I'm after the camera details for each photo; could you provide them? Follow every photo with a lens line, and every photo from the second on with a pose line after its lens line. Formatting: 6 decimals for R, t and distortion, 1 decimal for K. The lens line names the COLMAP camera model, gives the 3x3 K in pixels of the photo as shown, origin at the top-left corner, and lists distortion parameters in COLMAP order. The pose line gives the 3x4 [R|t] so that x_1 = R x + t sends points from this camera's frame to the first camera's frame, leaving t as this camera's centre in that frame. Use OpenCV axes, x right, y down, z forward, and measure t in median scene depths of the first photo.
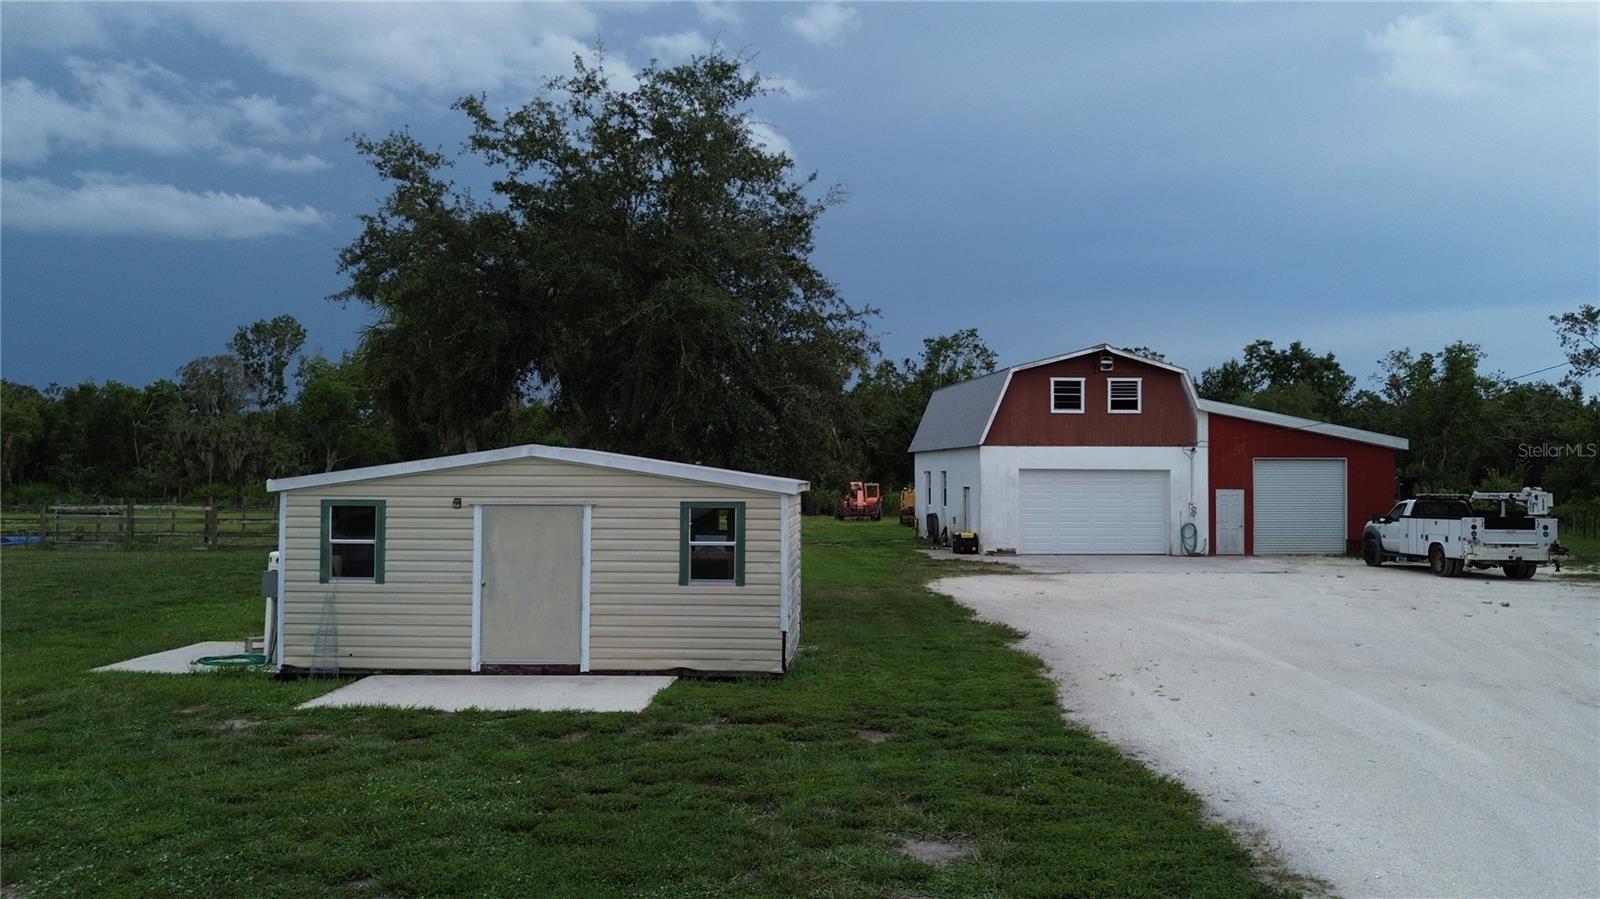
lens RADIAL K [[1300.8, 0, 793.1], [0, 1300.8, 442.6], [0, 0, 1]] dist [0.071093, -0.068193]
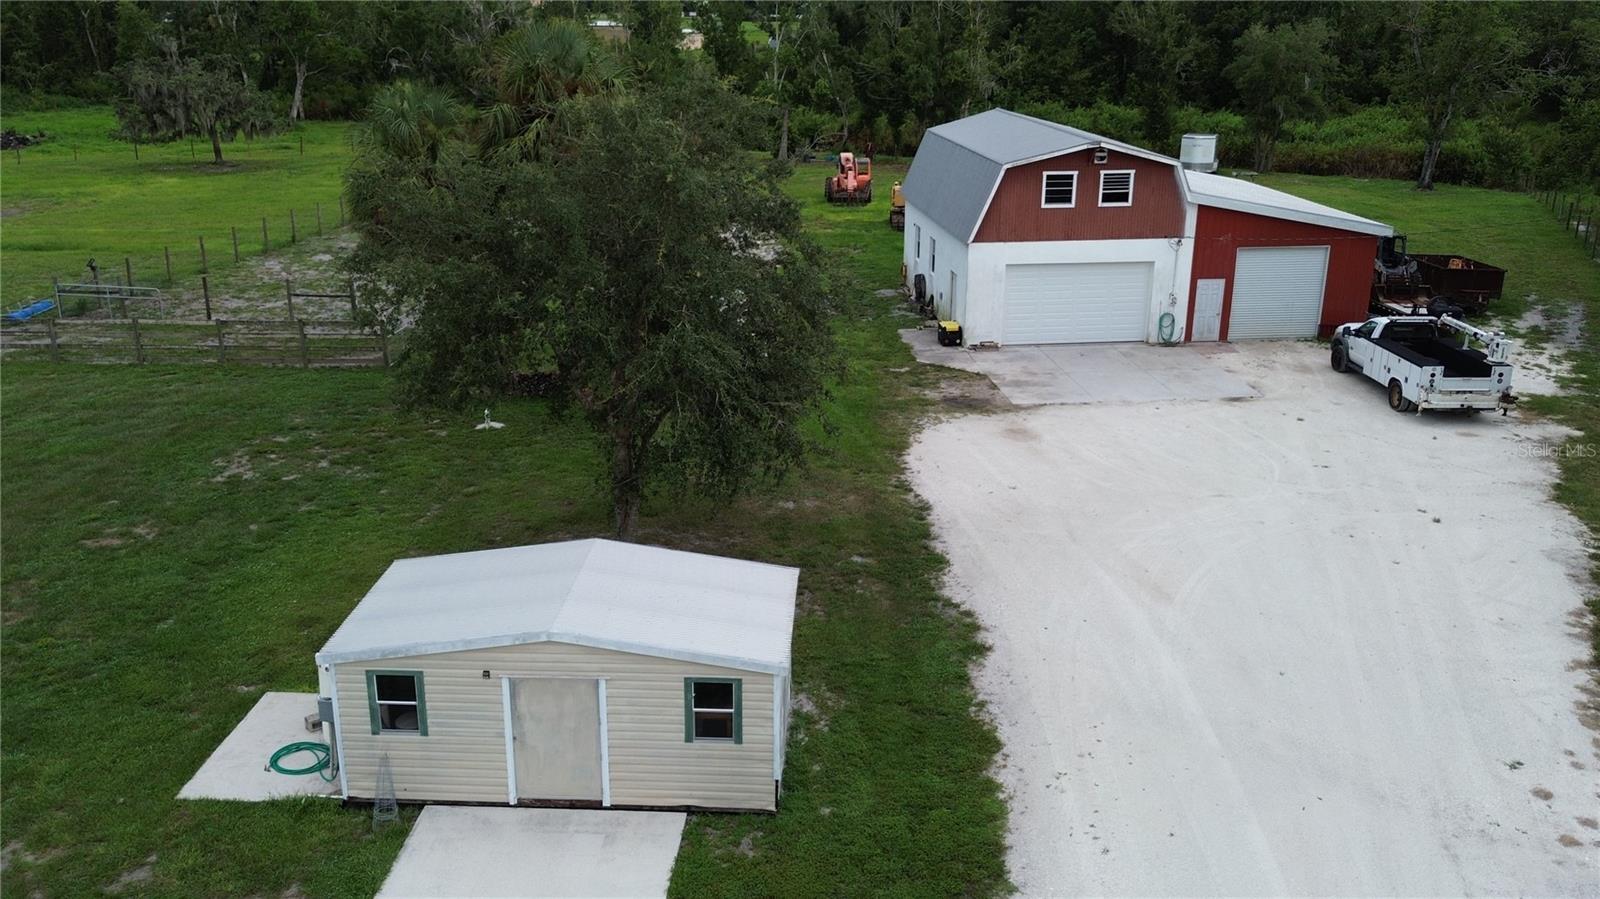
lens RADIAL K [[1300.8, 0, 793.1], [0, 1300.8, 442.6], [0, 0, 1]] dist [0.071093, -0.068193]
pose [[0.999968, -0.002750, 0.007481, 0.000034], [0.000127, 0.943971, 0.330028, -0.183473], [-0.007969, -0.330017, 0.943942, -0.001222]]
